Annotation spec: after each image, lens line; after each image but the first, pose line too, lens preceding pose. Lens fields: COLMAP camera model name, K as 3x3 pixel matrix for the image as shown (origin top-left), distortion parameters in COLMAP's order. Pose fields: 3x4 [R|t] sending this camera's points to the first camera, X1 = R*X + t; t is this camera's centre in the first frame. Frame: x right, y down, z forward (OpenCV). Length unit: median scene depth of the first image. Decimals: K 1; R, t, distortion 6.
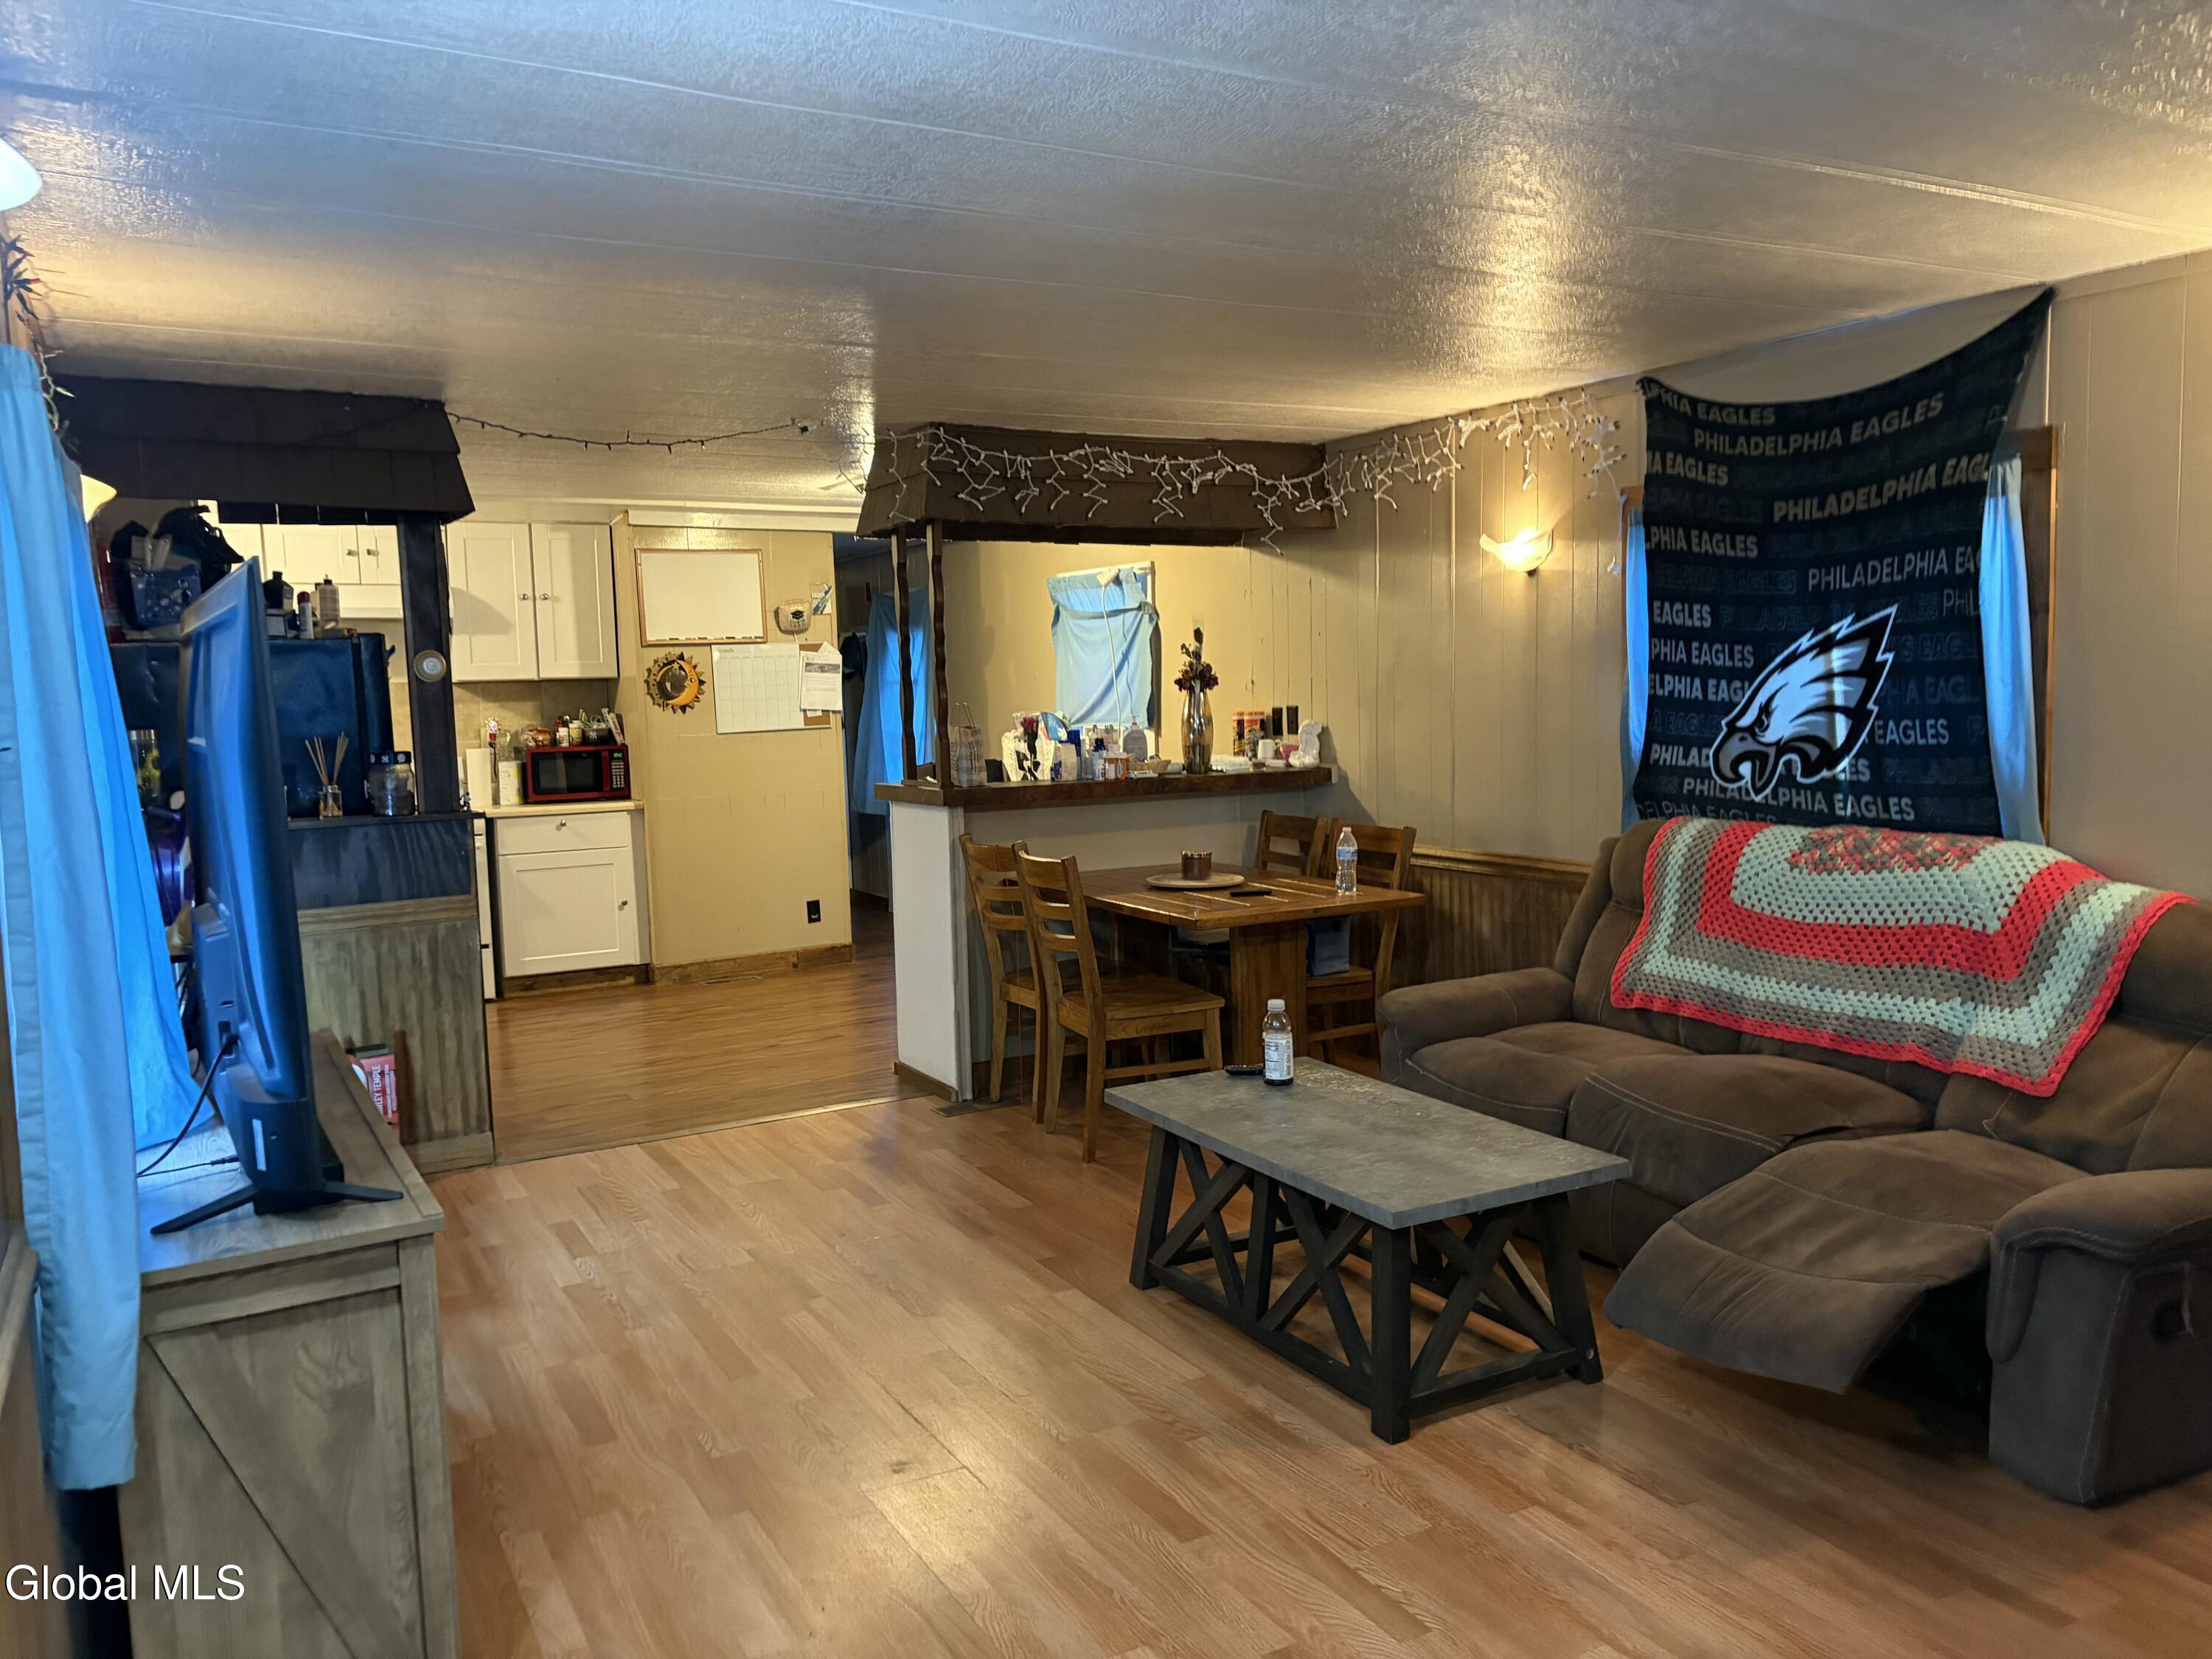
lens RADIAL K [[1667.9, 0, 1116.1], [0, 1667.9, 824.9], [0, 0, 1]] dist [0.085542, -0.079553]
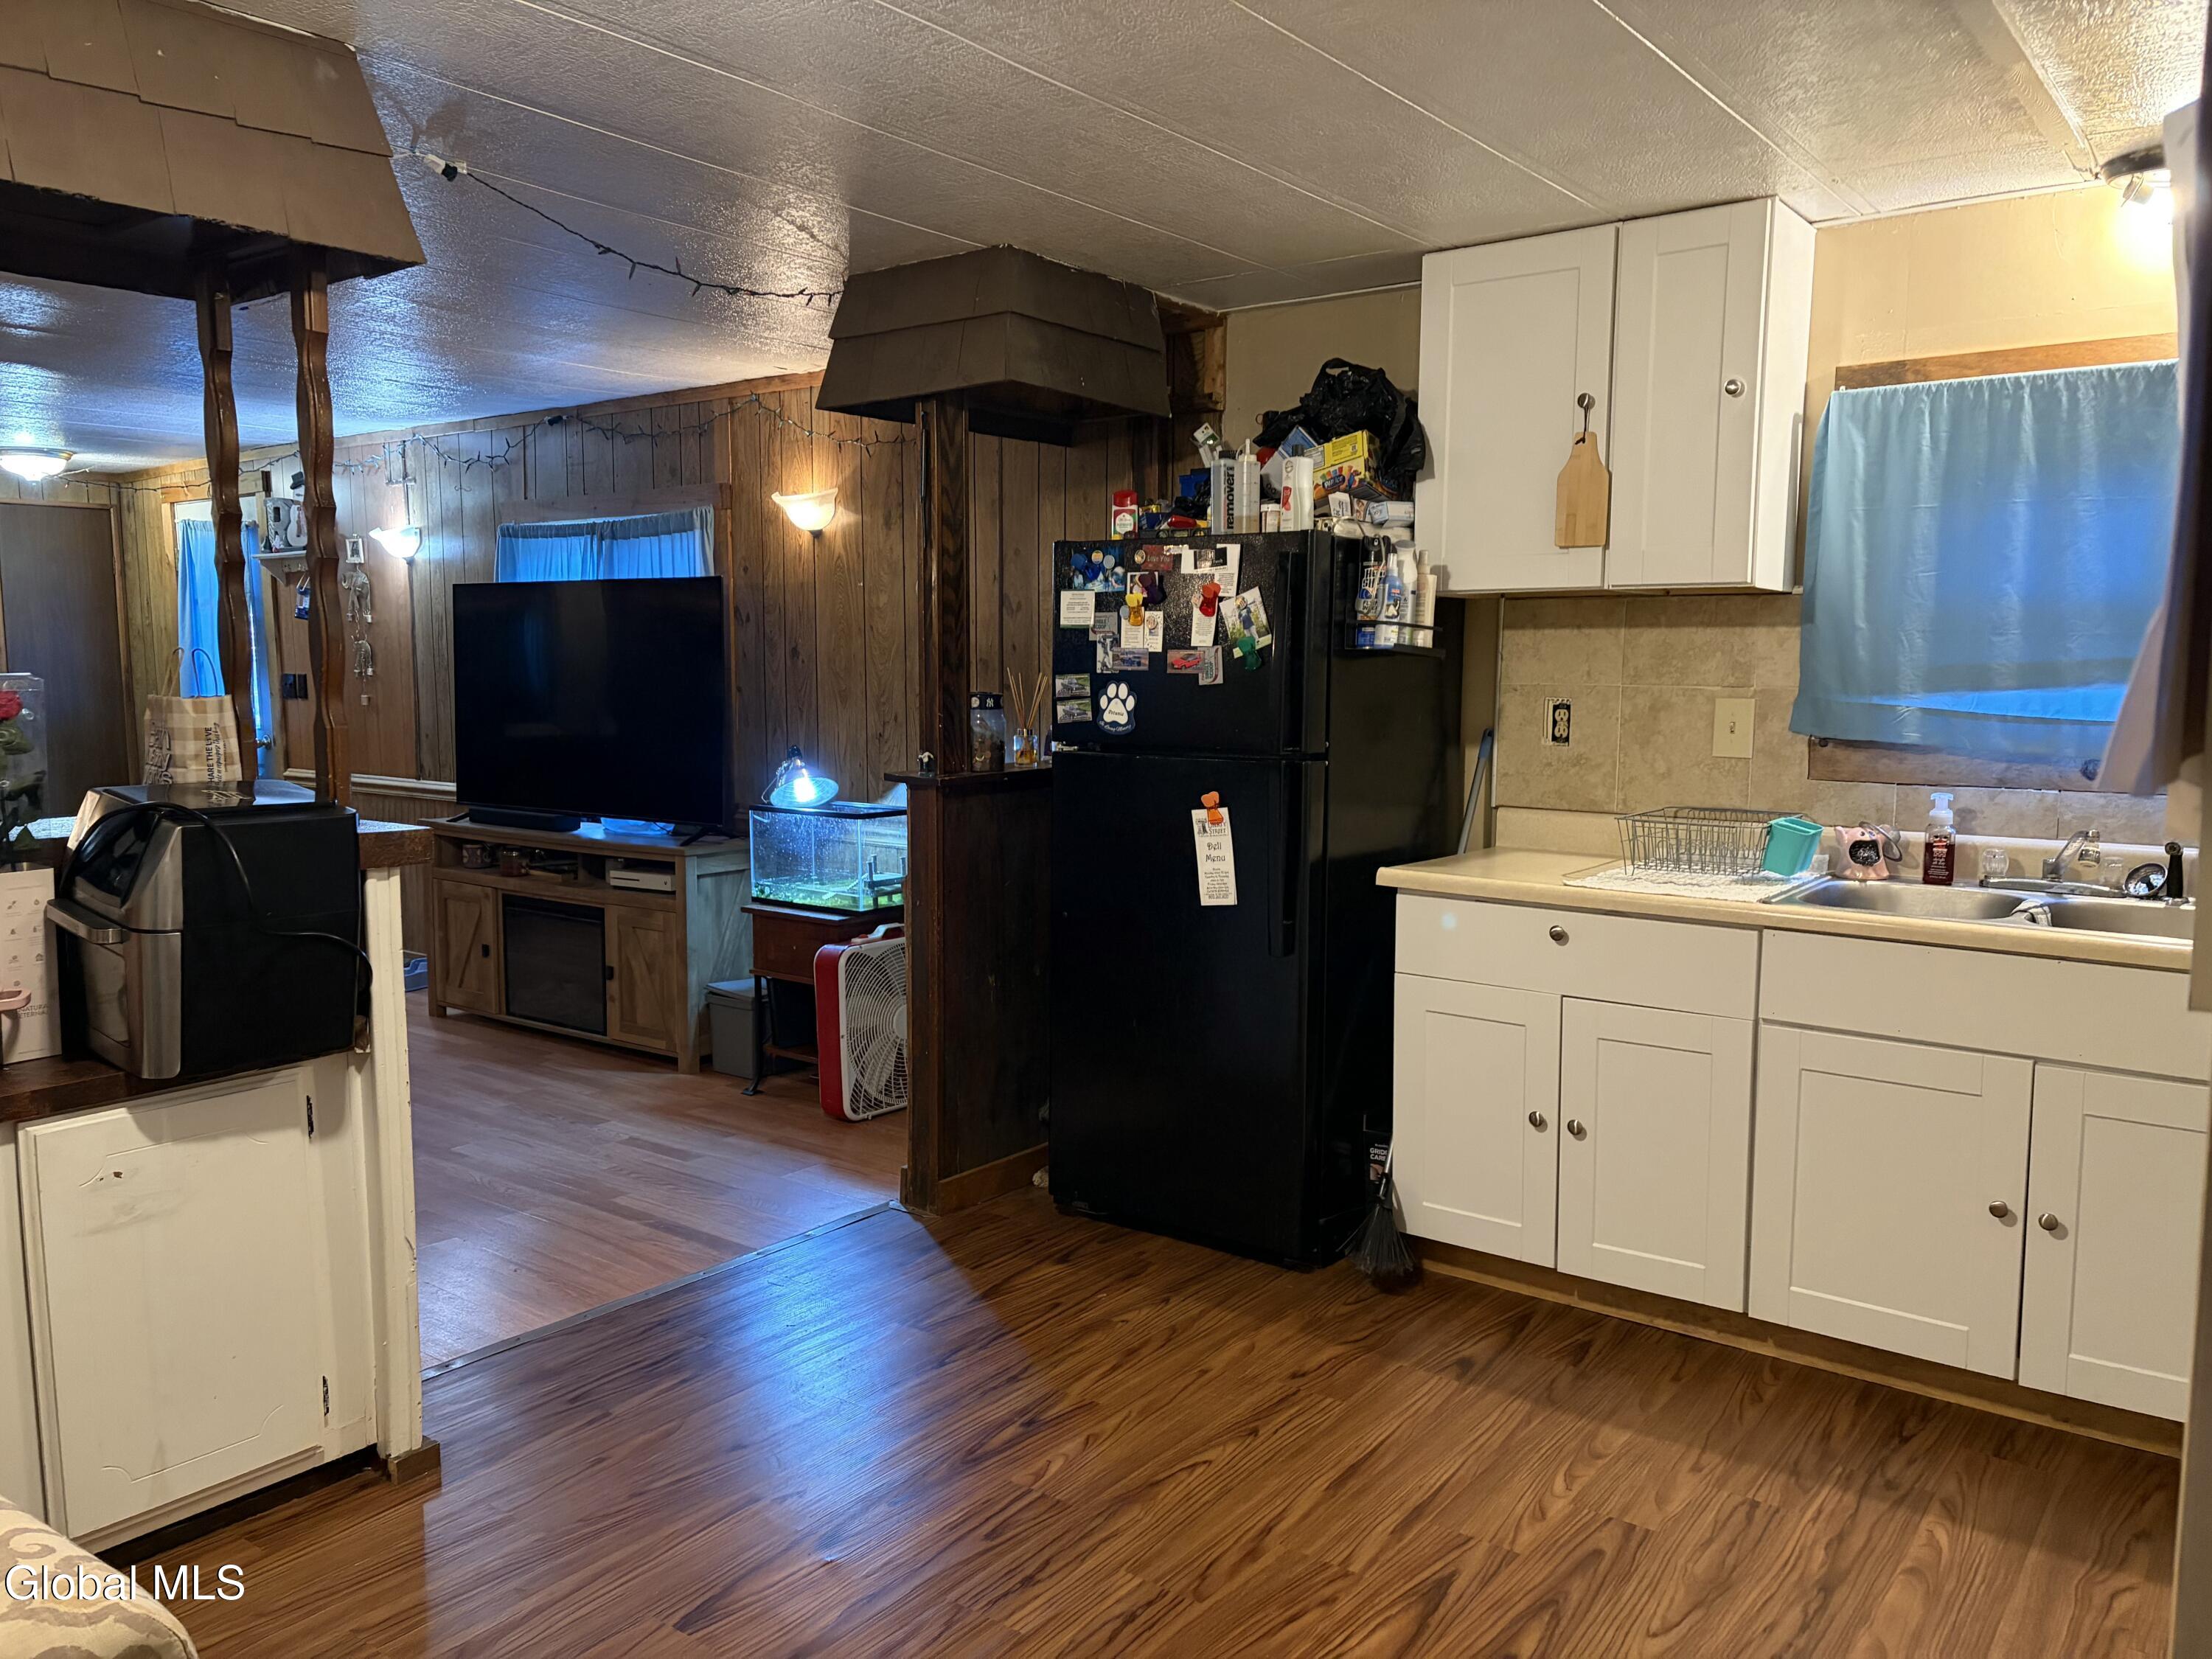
lens RADIAL K [[1658.8, 0, 1112.5], [0, 1658.8, 839.6], [0, 0, 1]] dist [0.092161, -0.072418]
pose [[-0.918244, 0.063792, -0.390843, -0.181928], [-0.018003, 0.979196, 0.202118, -0.164453], [0.395605, 0.192630, -0.897992, 2.001178]]
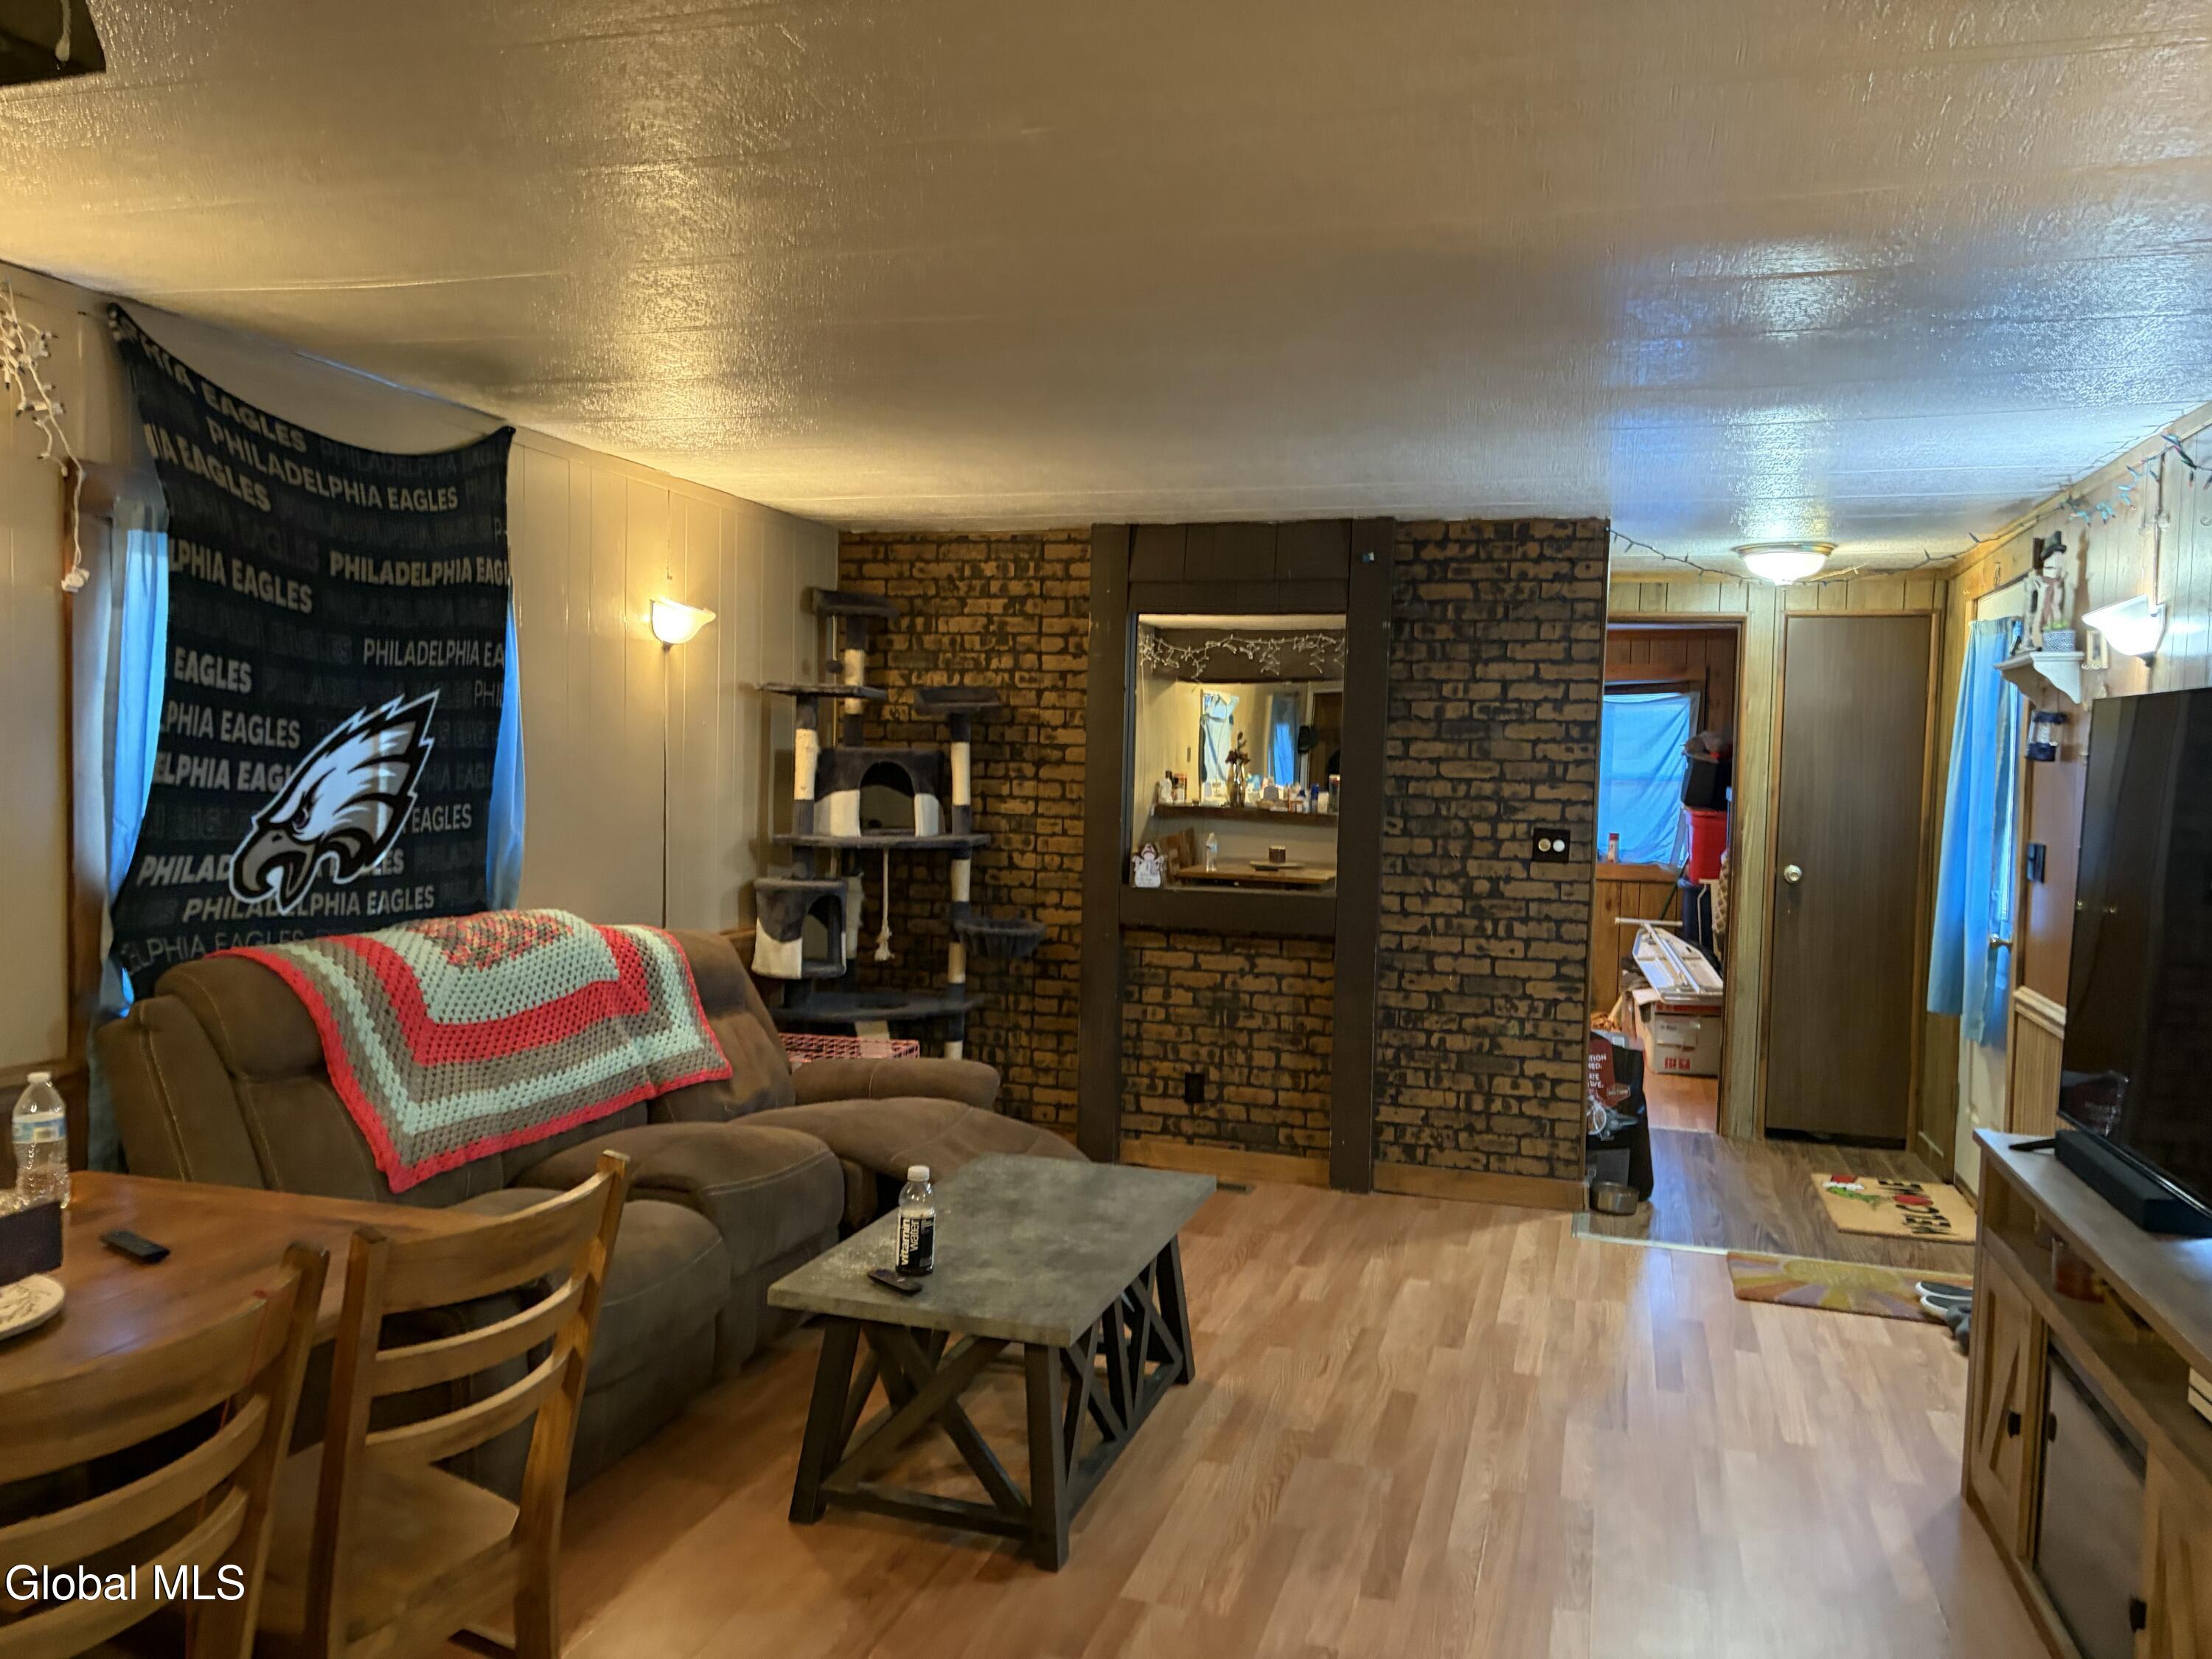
lens RADIAL K [[1658.8, 0, 1112.5], [0, 1658.8, 839.6], [0, 0, 1]] dist [0.092161, -0.072418]
pose [[-0.688185, -0.035774, 0.724652, -0.480347], [0.052260, 0.993745, 0.098688, -0.110855], [-0.723650, 0.105786, -0.682011, 1.293174]]
